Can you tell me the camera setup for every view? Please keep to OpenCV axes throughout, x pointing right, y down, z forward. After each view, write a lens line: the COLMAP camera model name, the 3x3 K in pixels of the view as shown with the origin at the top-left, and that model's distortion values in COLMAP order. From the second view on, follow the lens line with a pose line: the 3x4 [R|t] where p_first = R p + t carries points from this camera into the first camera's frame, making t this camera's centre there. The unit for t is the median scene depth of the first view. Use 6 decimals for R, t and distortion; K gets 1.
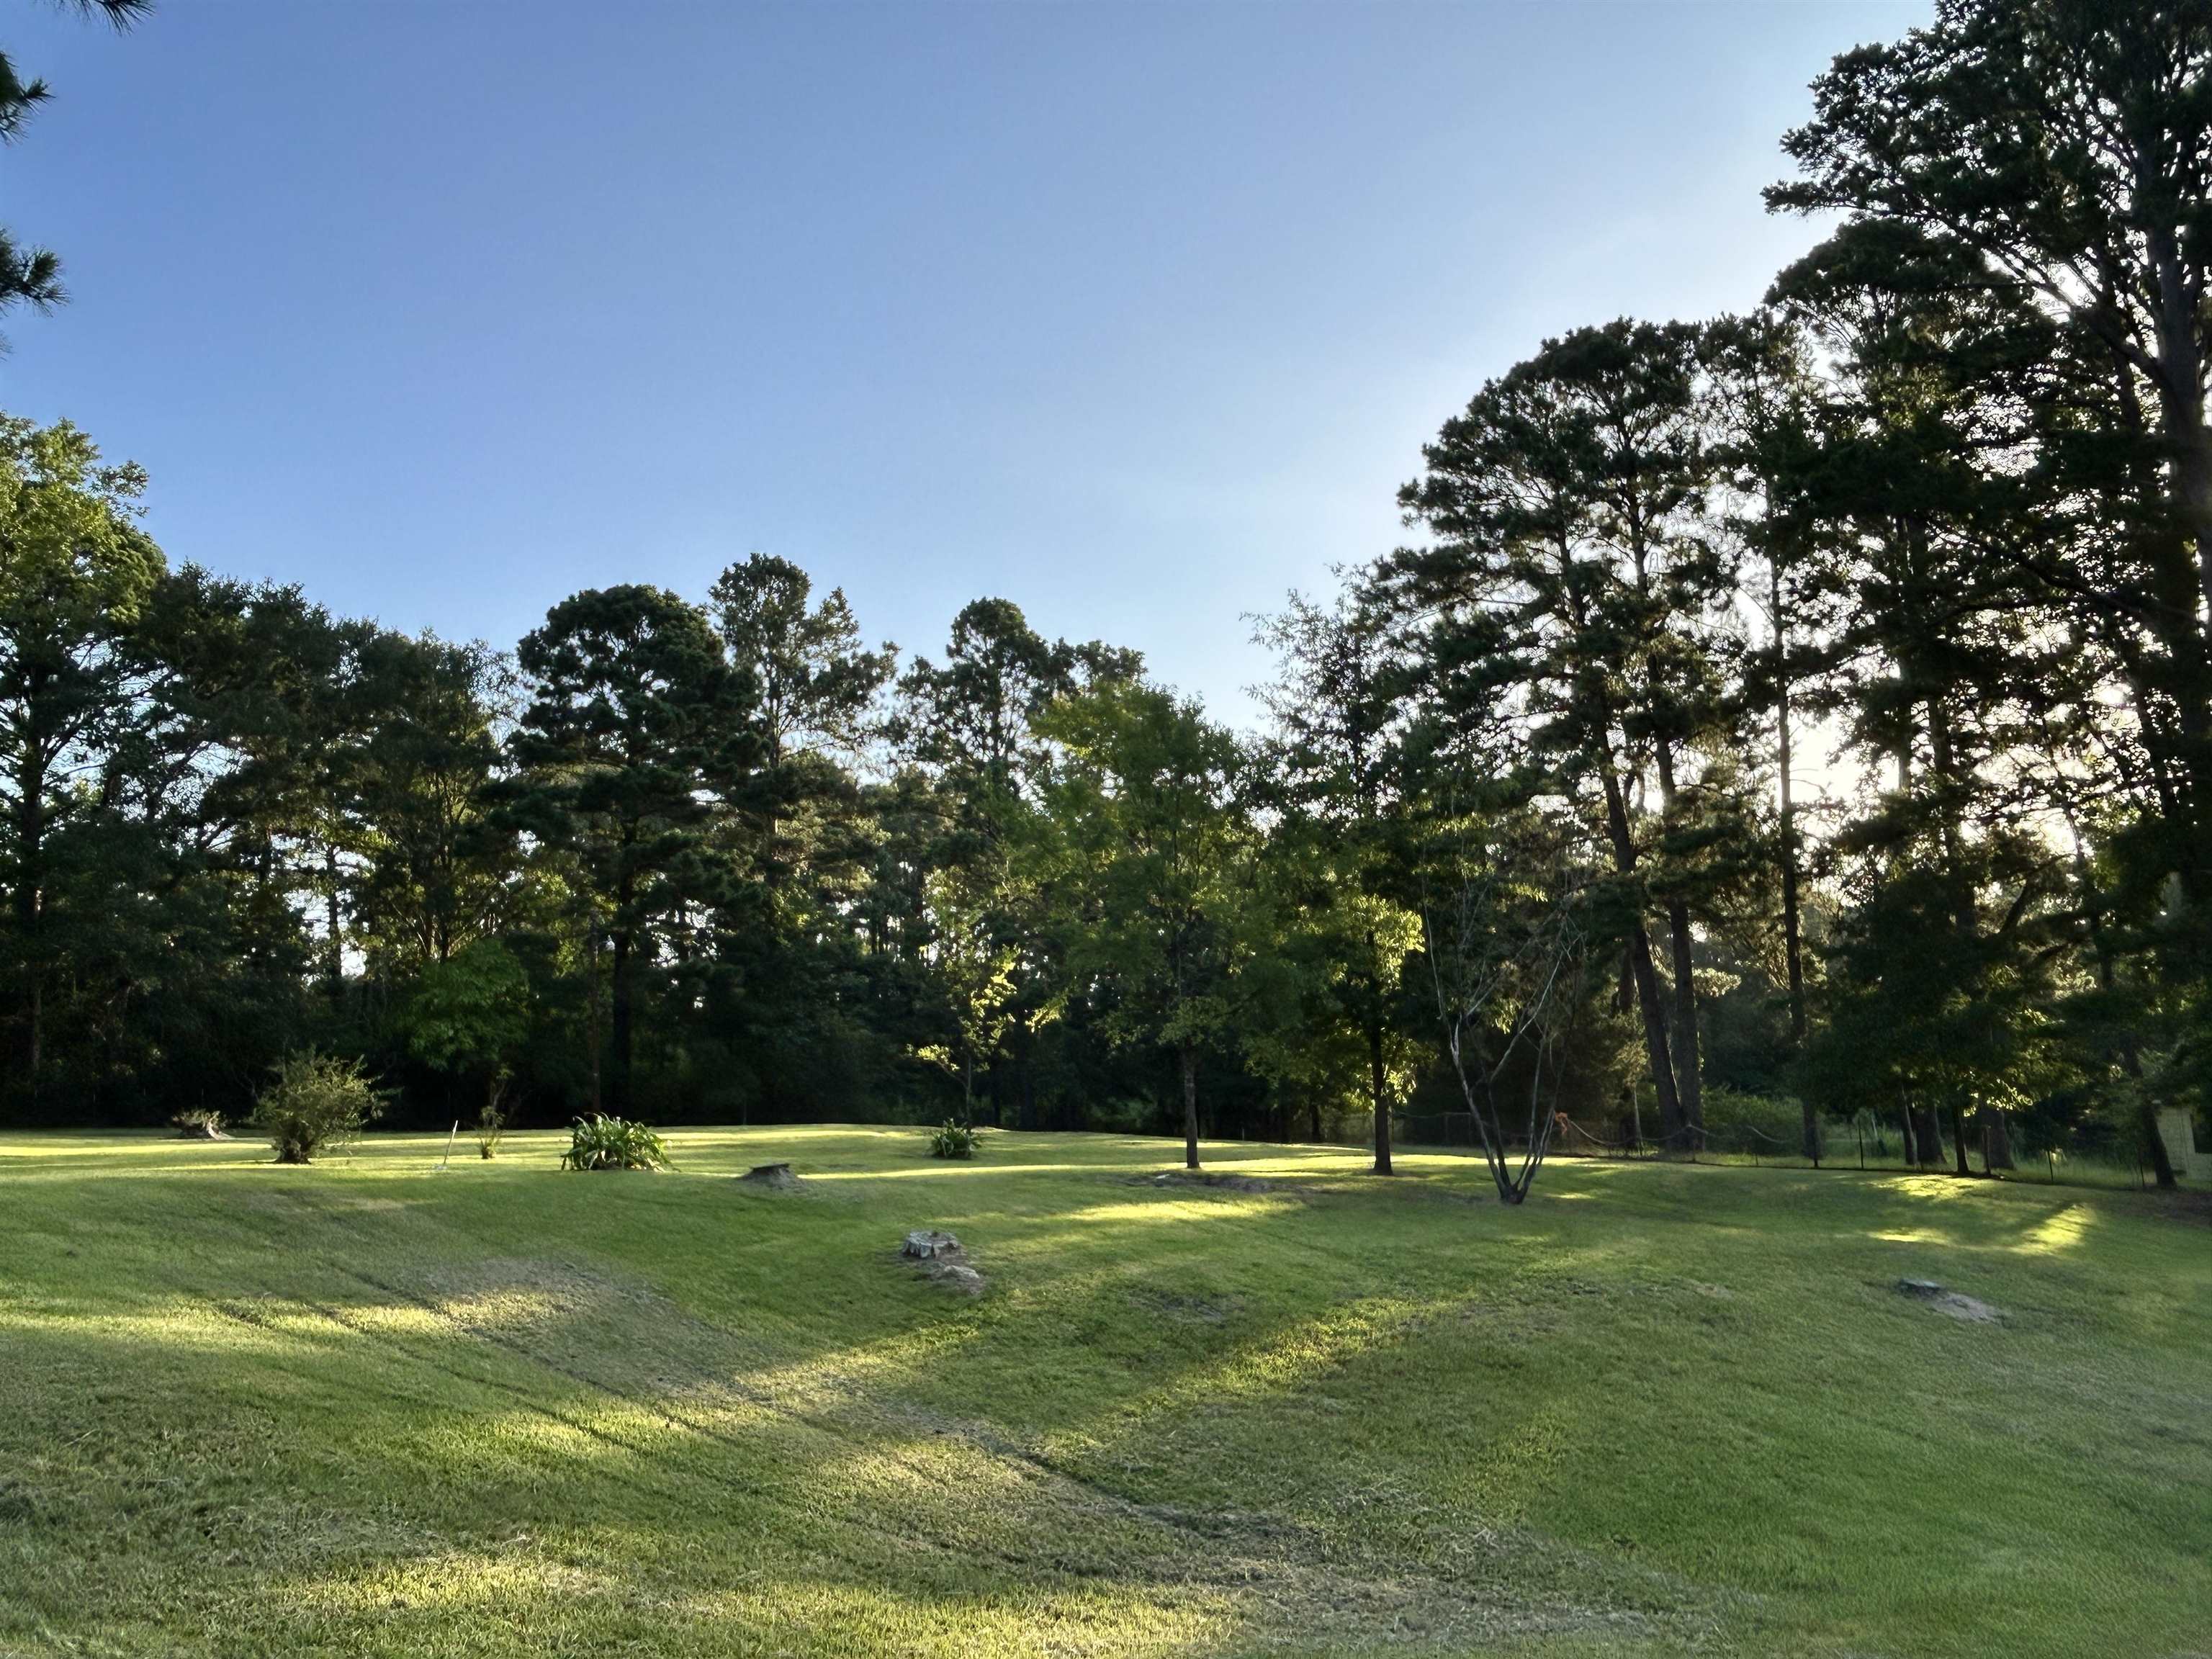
lens RADIAL K [[1583.8, 0, 1107.8], [0, 1583.8, 825.3], [0, 0, 1]] dist [0.005802, -0.017702]
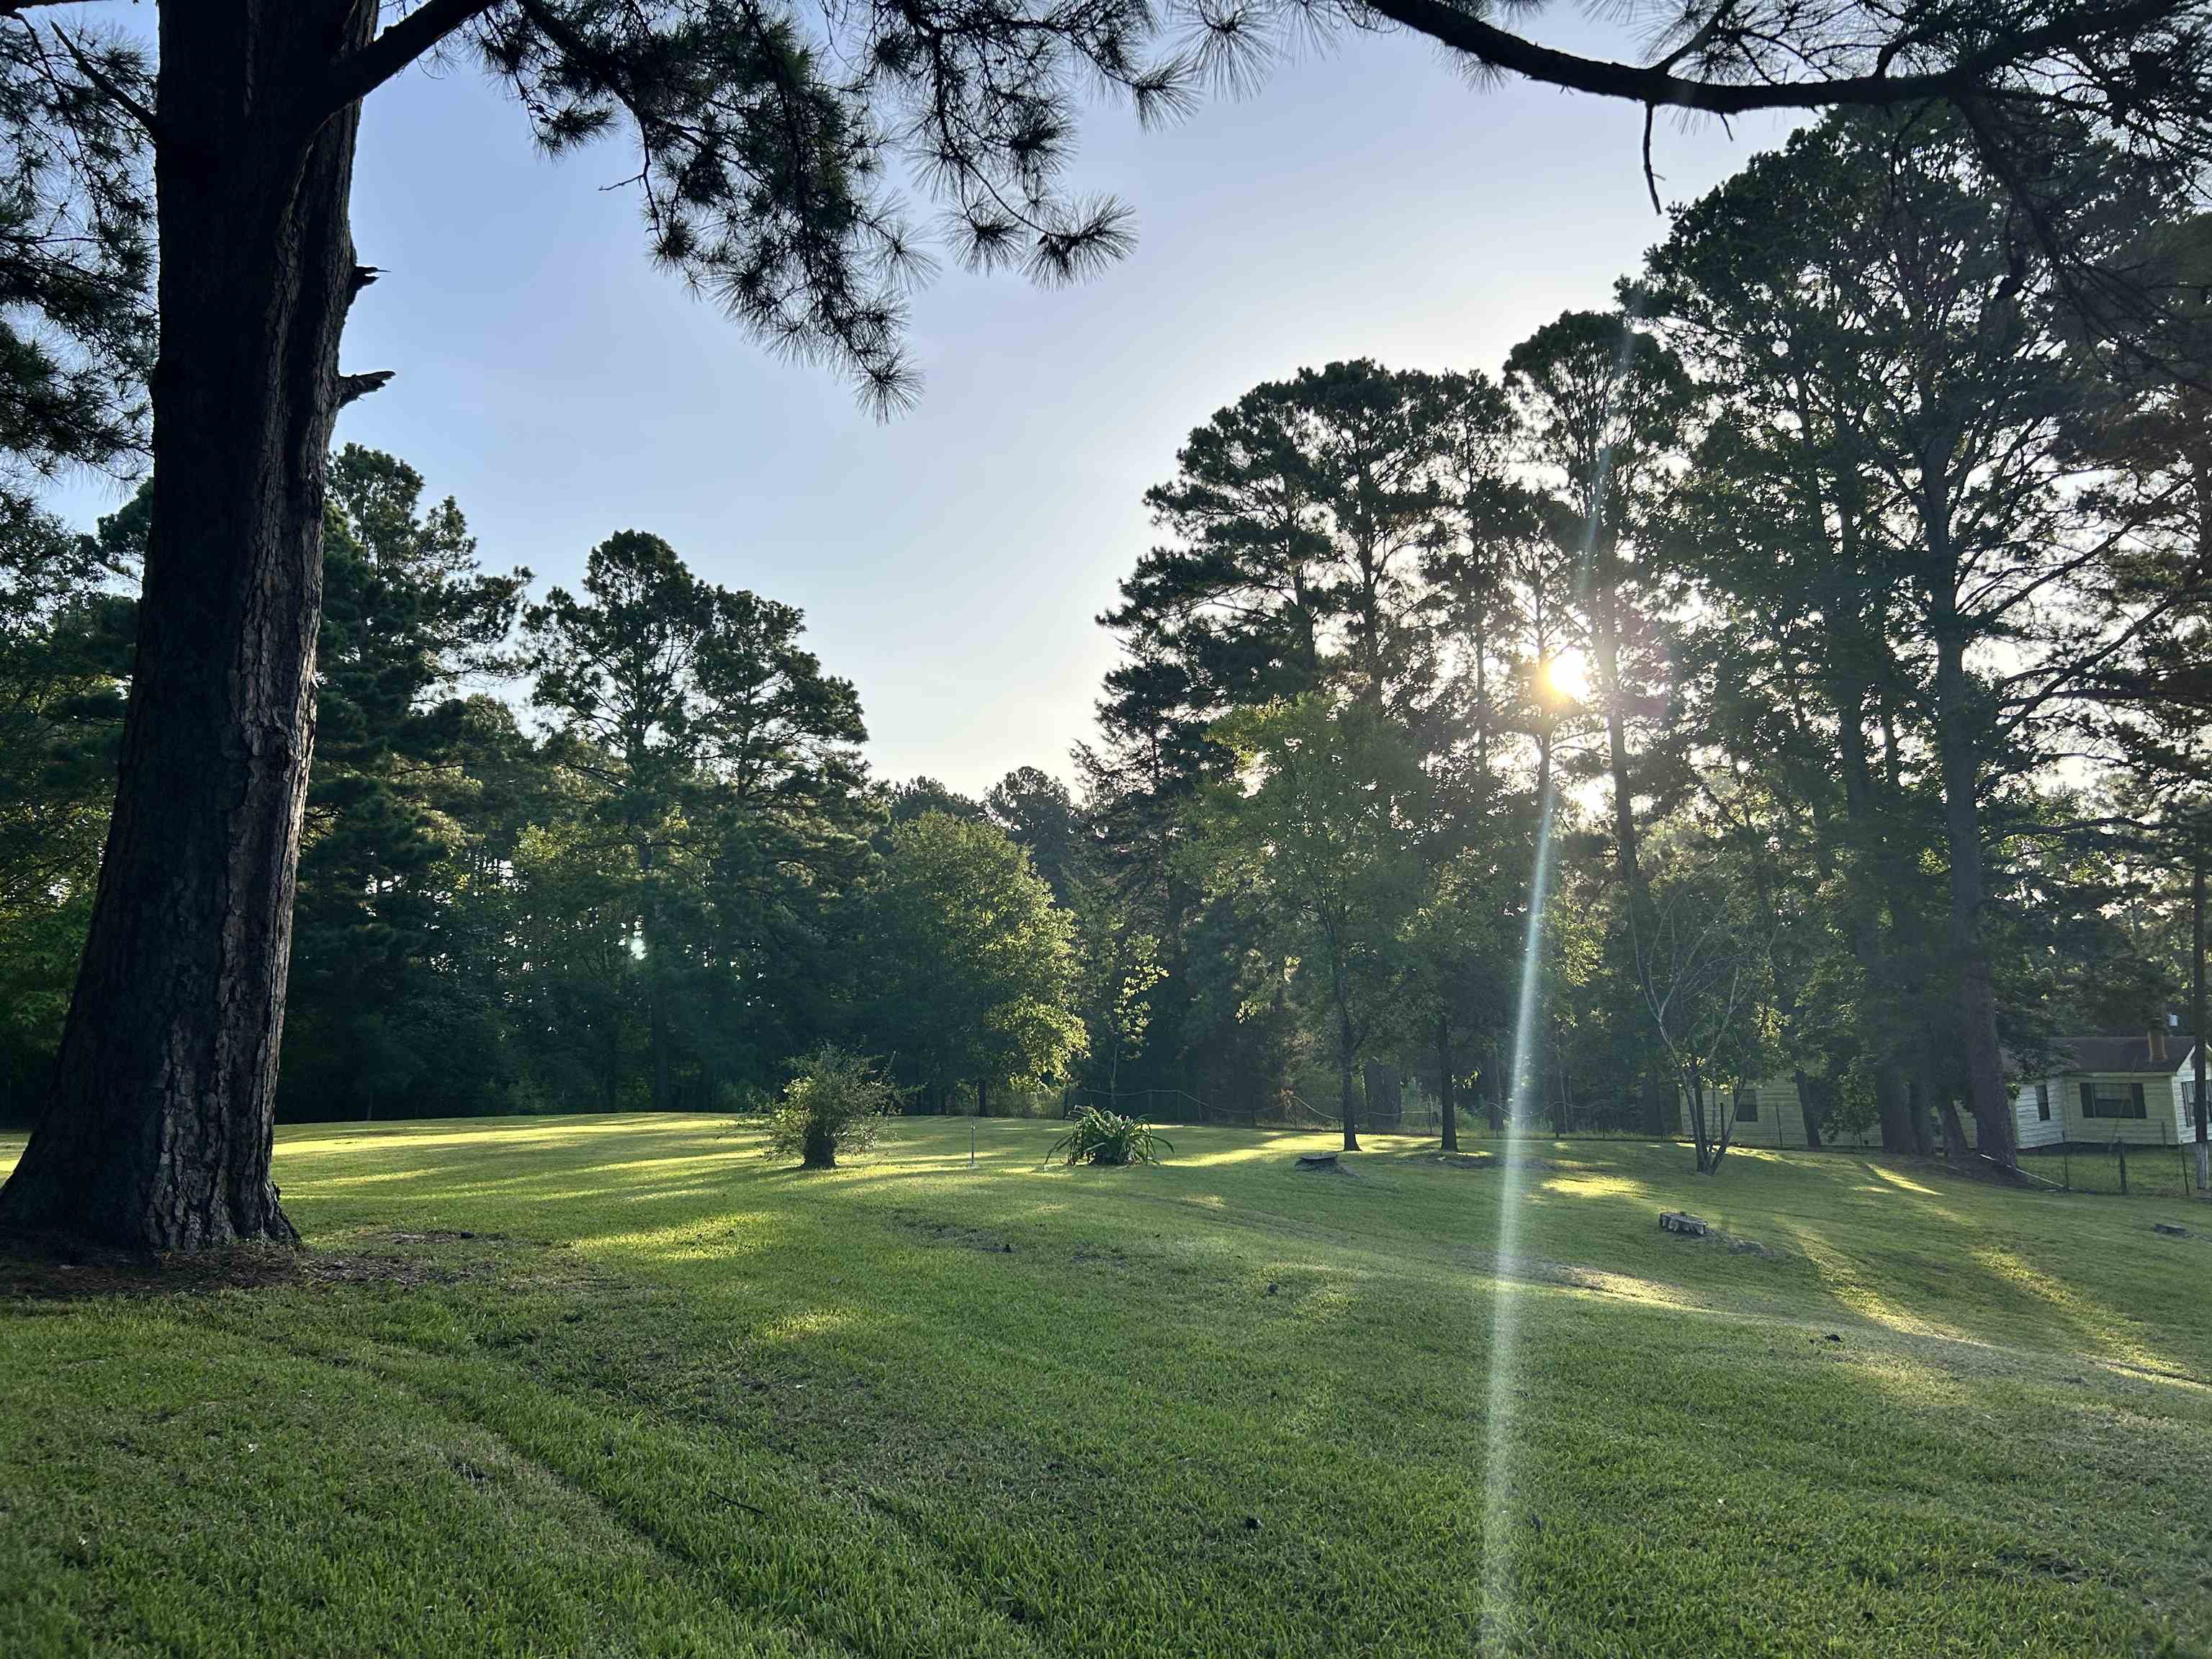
lens RADIAL K [[1674.8, 0, 1106.6], [0, 1674.8, 821.0], [0, 0, 1]] dist [0.064959, -0.074806]
pose [[0.916763, 0.053794, 0.395793, -0.276687], [-0.062127, 0.998034, 0.008256, -0.004010], [-0.394571, -0.032158, 0.918303, 0.005121]]
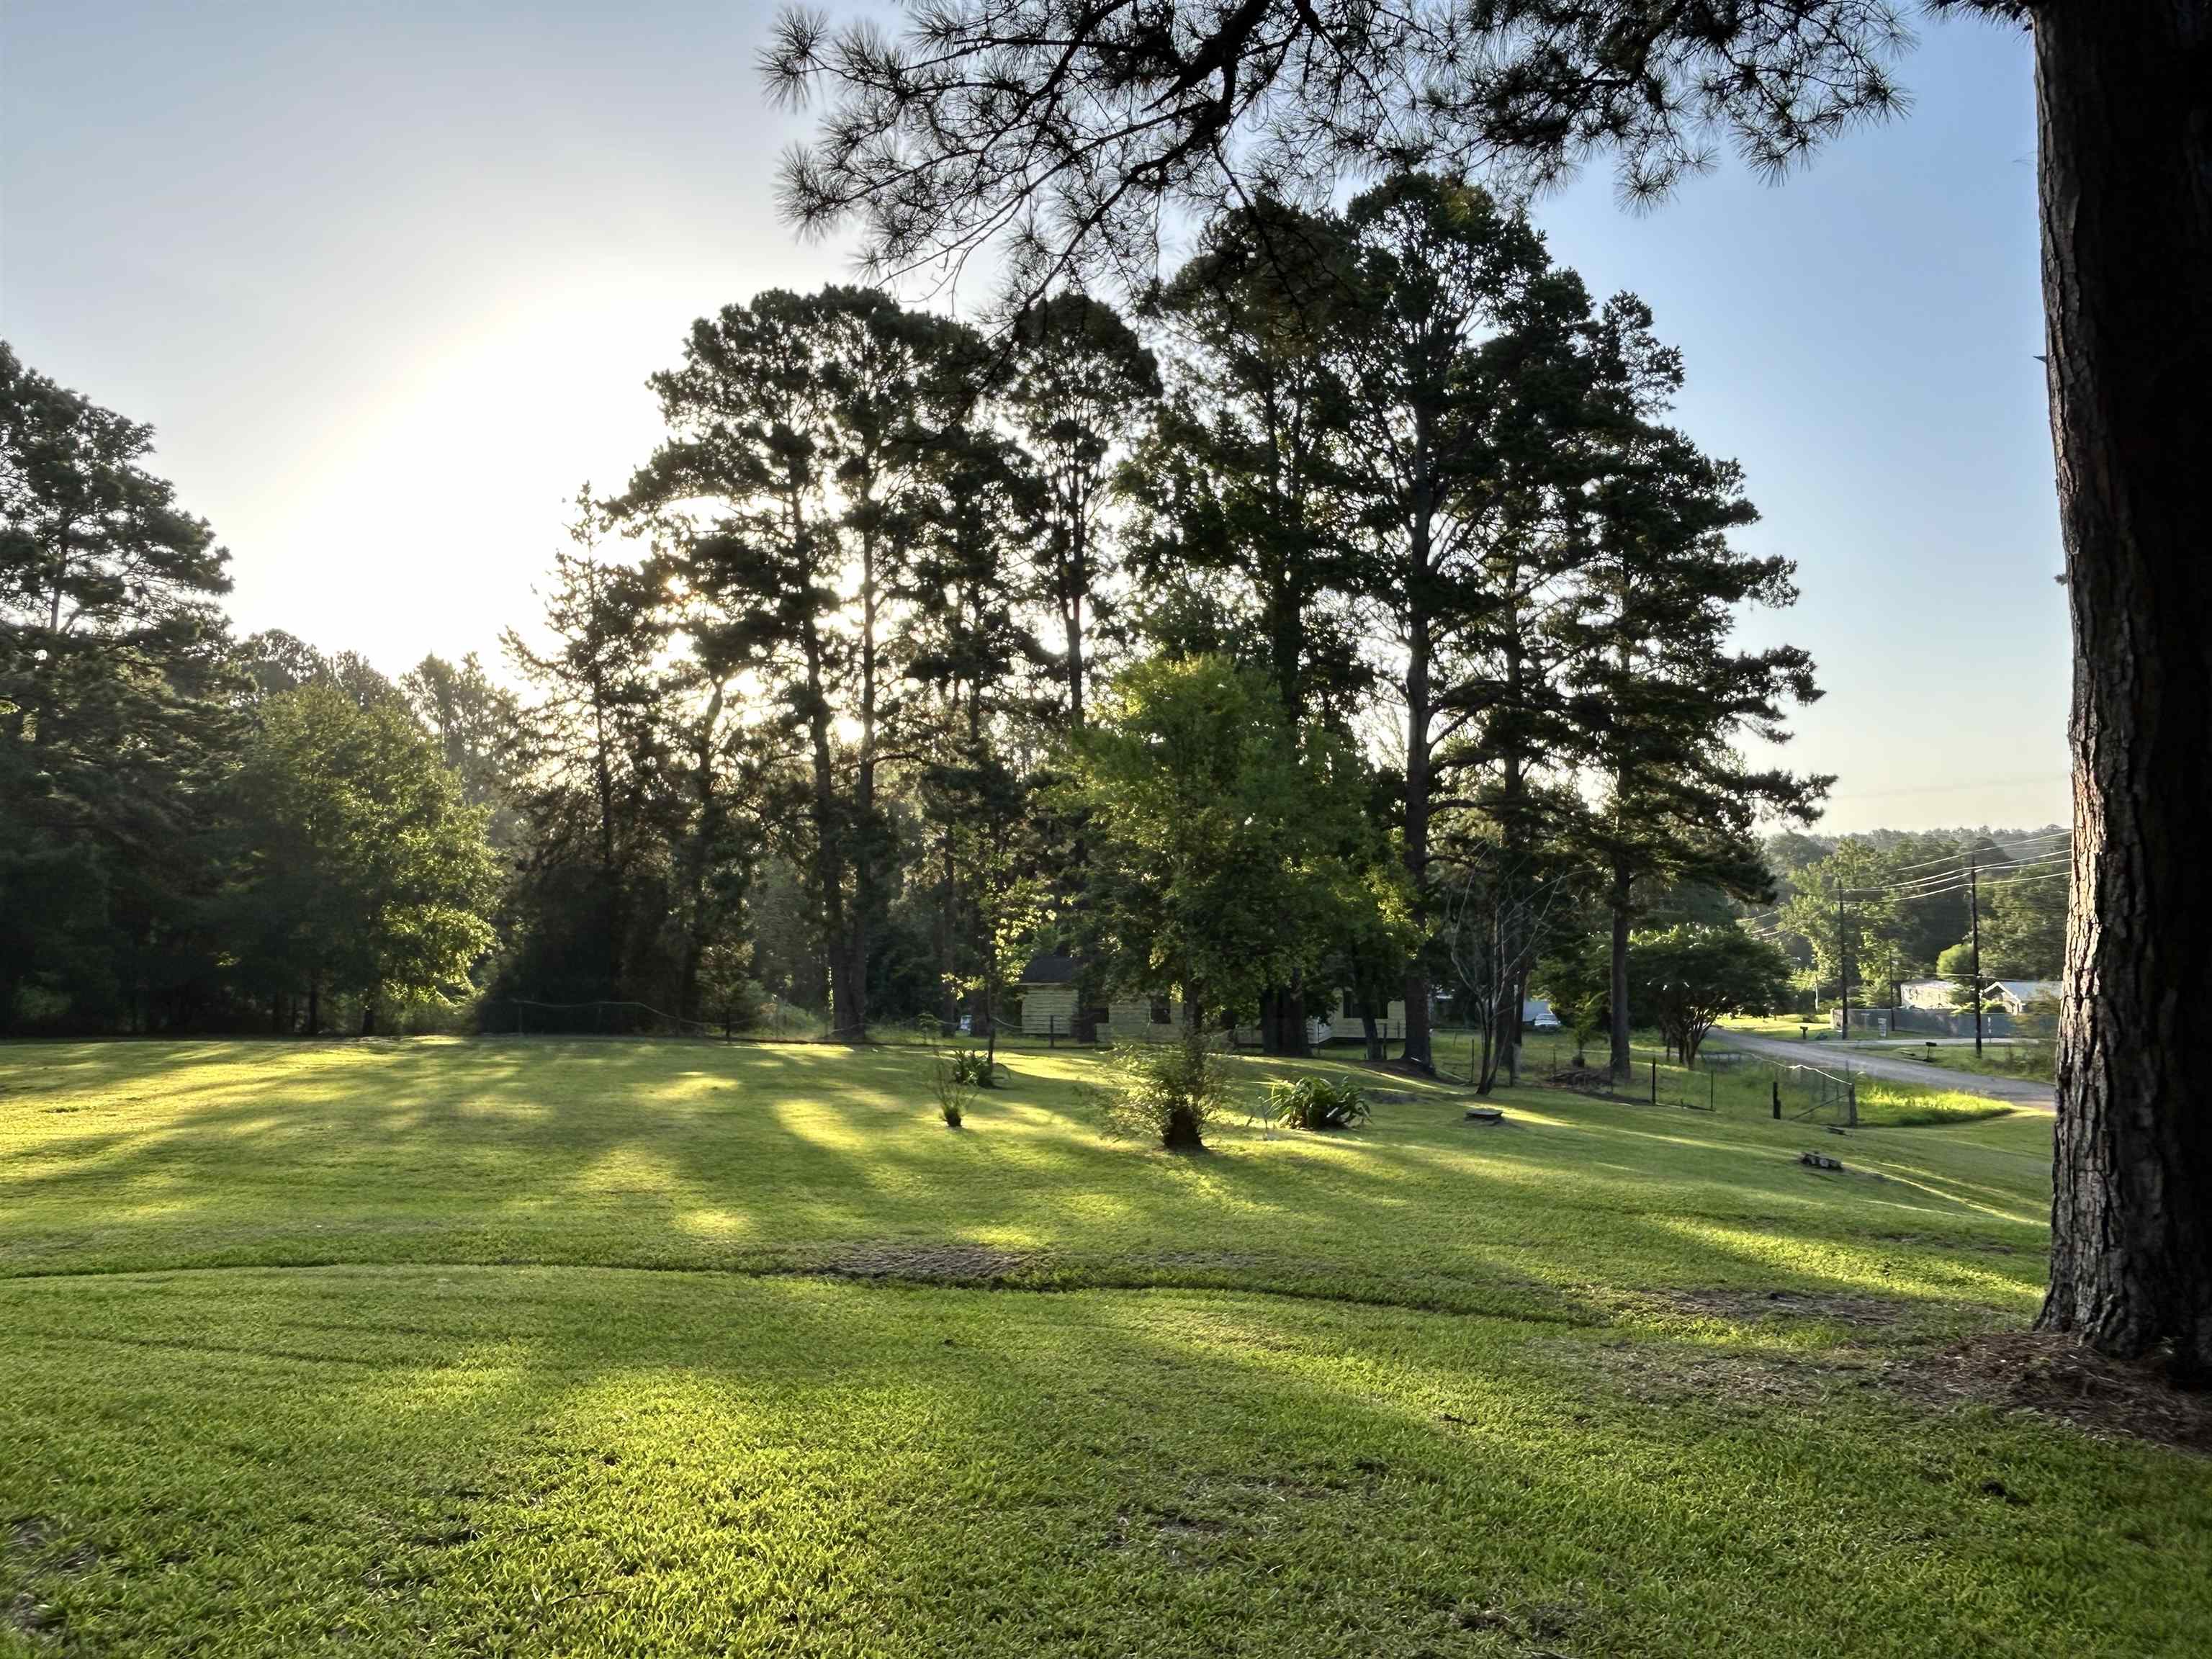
lens RADIAL K [[1583.8, 0, 1106.3], [0, 1583.8, 824.9], [0, 0, 1]] dist [0.005802, -0.017702]
pose [[0.574882, 0.073207, 0.814954, -0.455457], [-0.145453, 0.989270, 0.013739, 0.009687], [-0.805204, -0.126436, 0.579362, 0.188330]]
